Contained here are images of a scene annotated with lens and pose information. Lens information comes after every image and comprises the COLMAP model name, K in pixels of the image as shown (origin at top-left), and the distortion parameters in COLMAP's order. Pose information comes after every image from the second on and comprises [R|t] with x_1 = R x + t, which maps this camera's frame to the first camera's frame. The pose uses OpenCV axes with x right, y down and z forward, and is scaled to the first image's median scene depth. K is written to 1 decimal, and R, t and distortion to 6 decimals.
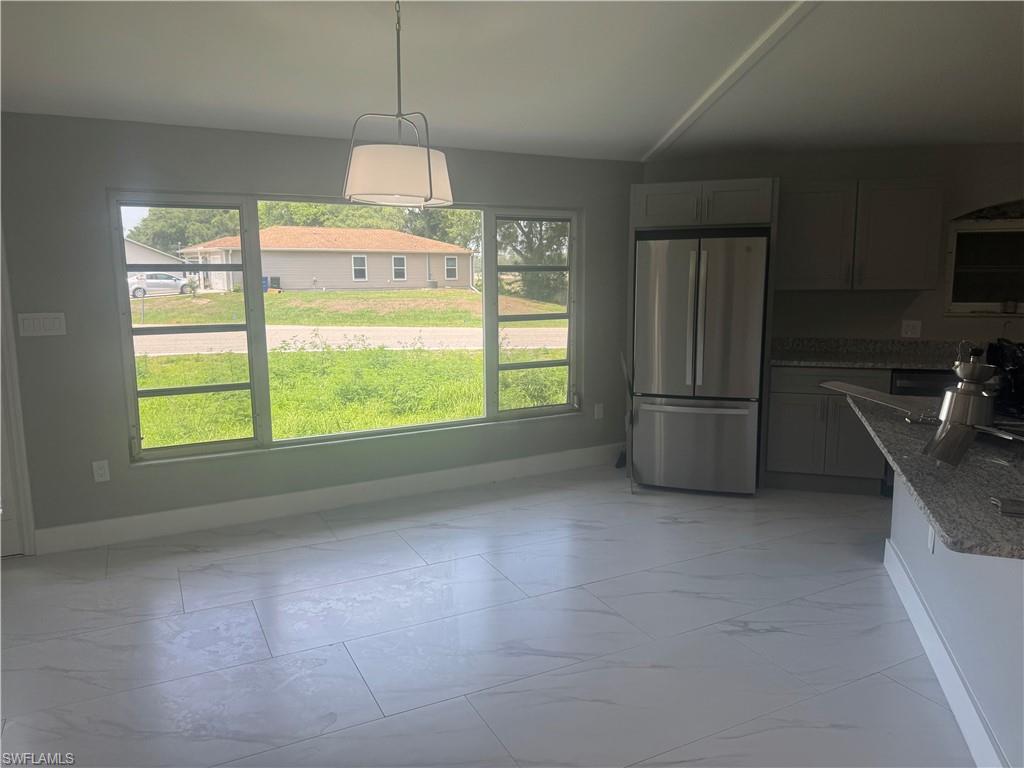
lens RADIAL K [[719.7, 0, 512.1], [0, 719.7, 380.5], [0, 0, 1]] dist [0.000776, -0.004112]
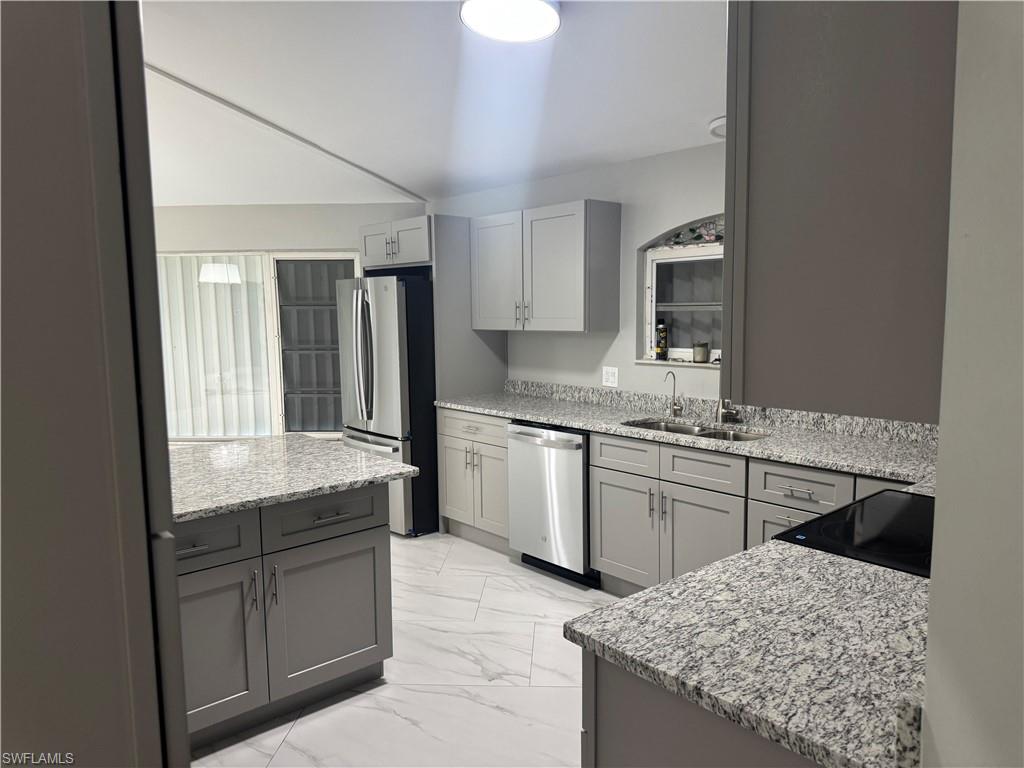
lens RADIAL K [[719.7, 0, 512.1], [0, 719.7, 386.1], [0, 0, 1]] dist [0.000776, -0.004112]
pose [[0.856140, 0.052797, -0.514040, 0.910536], [-0.075164, 0.996911, -0.022795, -0.032776], [0.511249, 0.058153, 0.857463, 0.213240]]
